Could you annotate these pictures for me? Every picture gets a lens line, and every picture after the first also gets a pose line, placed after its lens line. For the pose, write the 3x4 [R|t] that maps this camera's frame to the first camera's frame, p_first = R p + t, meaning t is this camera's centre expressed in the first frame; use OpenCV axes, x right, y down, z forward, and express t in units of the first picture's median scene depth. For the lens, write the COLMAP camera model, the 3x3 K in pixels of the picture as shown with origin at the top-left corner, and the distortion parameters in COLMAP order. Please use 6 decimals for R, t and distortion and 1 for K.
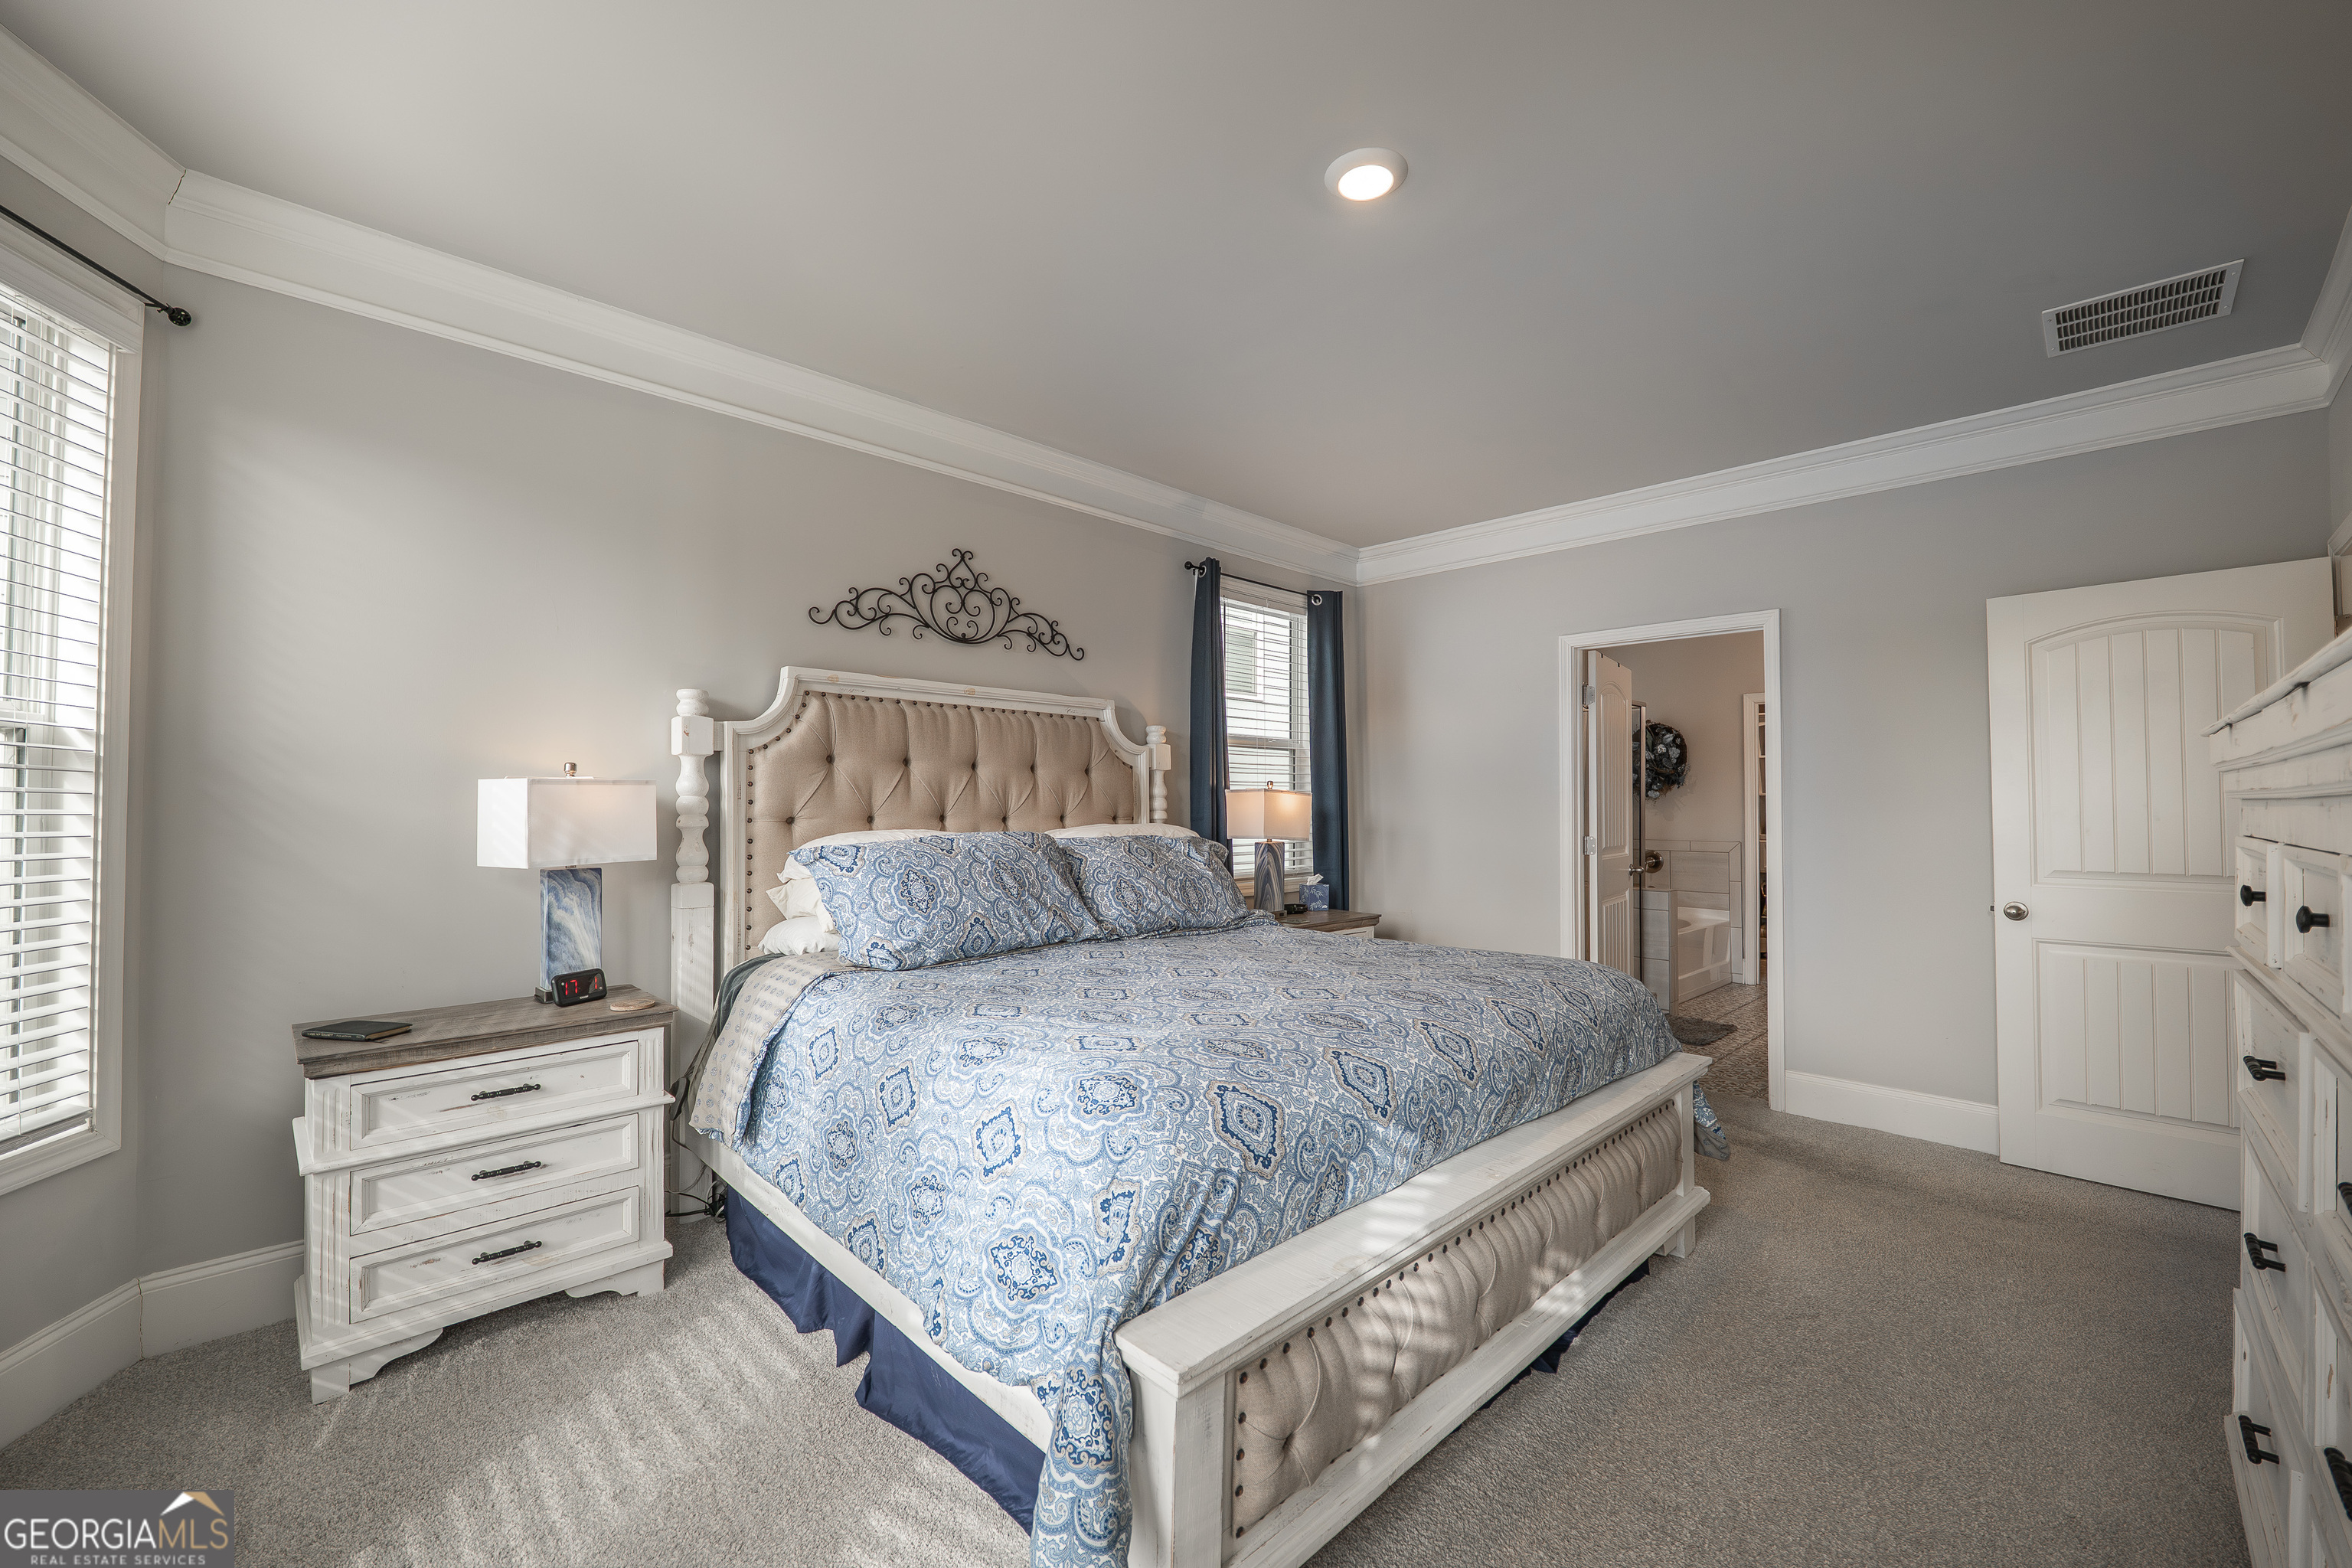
lens RADIAL K [[951.9, 0, 1160.2], [0, 951.9, 790.4], [0, 0, 1]] dist [0.002577, 0.000403]
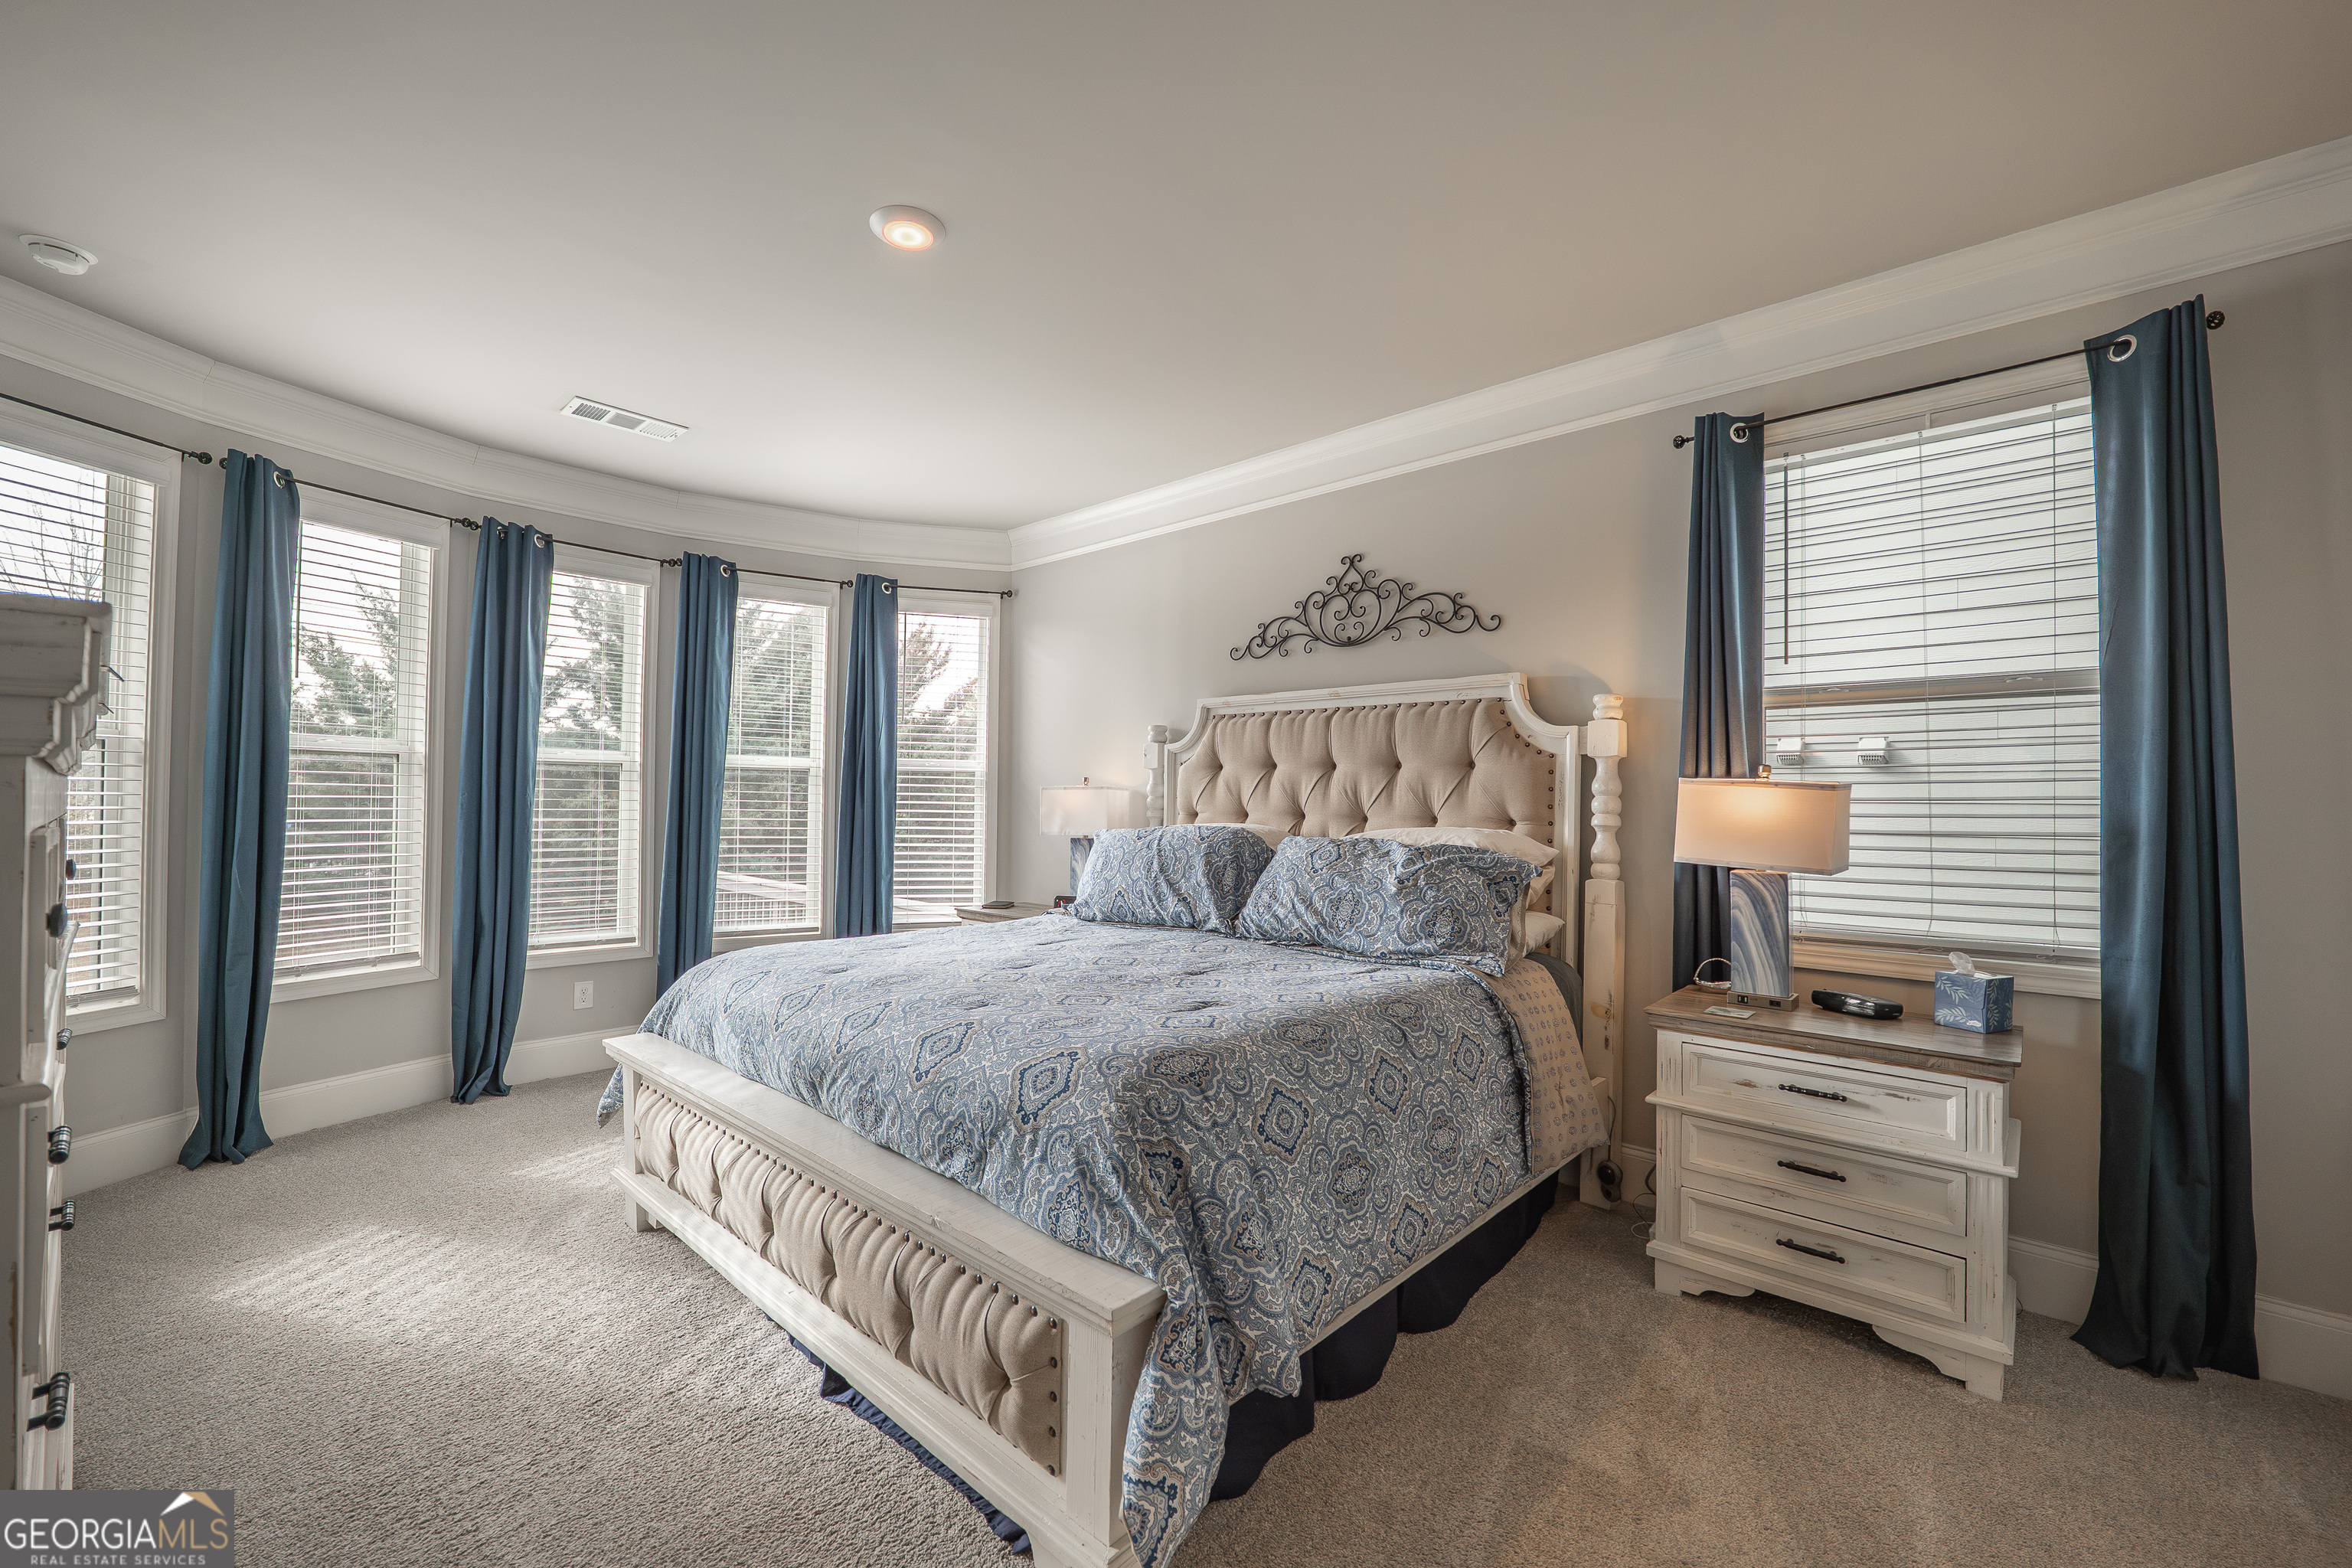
lens RADIAL K [[951.9, 0, 1180.5], [0, 951.9, 784.5], [0, 0, 1]] dist [0.002577, 0.000403]
pose [[0.074280, -0.018505, -0.997066, 0.779741], [0.005453, 0.999820, -0.018150, 0.012115], [0.997223, -0.004089, 0.074367, 0.719834]]
